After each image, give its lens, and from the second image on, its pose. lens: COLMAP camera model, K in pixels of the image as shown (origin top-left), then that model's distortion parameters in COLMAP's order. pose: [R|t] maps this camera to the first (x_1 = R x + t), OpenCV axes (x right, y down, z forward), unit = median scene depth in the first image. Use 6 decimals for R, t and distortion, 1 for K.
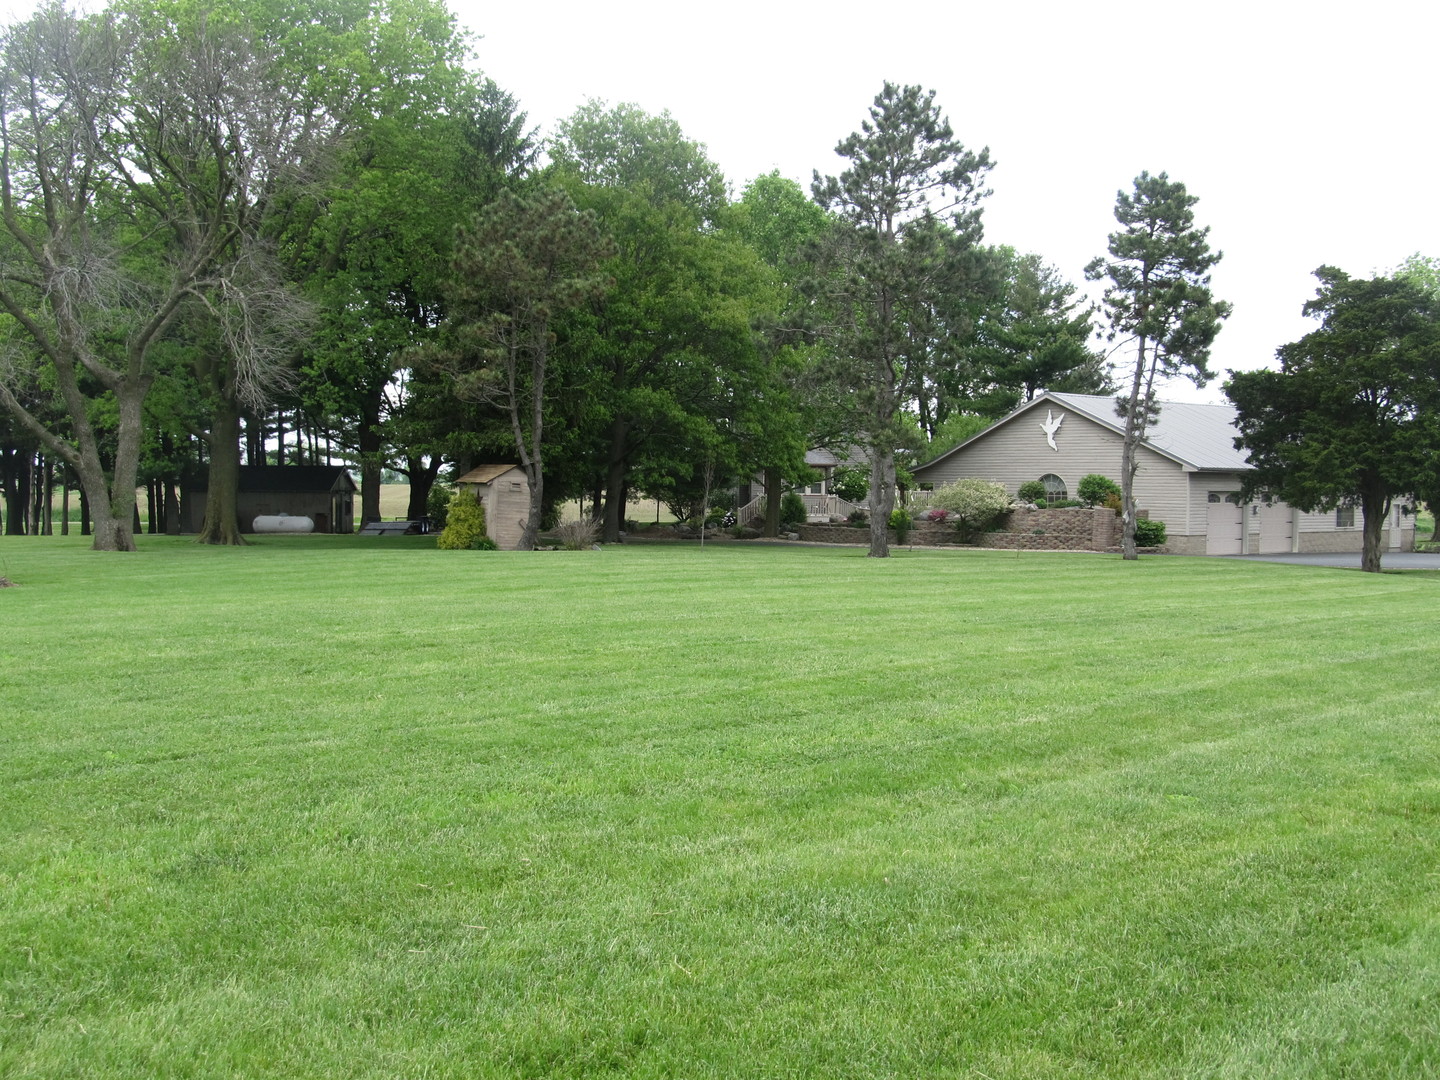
lens RADIAL K [[1479.7, 0, 722.0], [0, 1479.7, 540.2], [0, 0, 1]] dist [-0.032652, 0.000000]
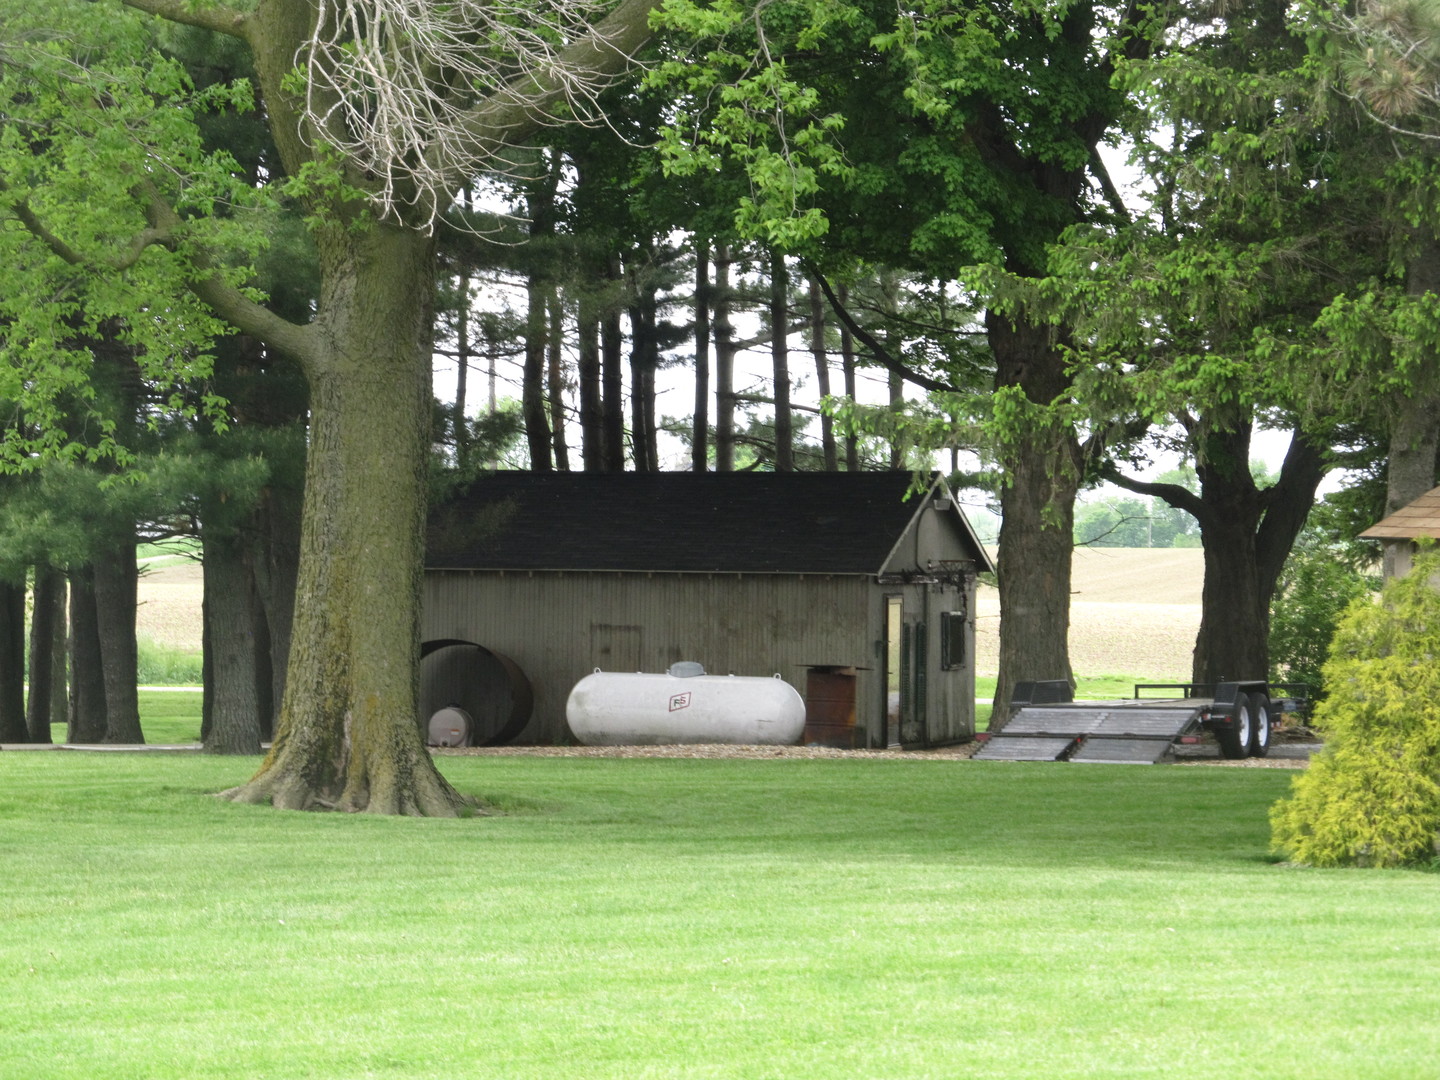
lens RADIAL K [[5410.0, 0, 720.3], [0, 5410.0, 539.6], [0, 0, 1]] dist [0.233343, 0.000000]
pose [[0.954613, 0.001632, -0.297845, -0.020364], [-0.013416, 0.999206, -0.037525, -0.004764], [0.297547, 0.039818, 0.953876, 0.127129]]
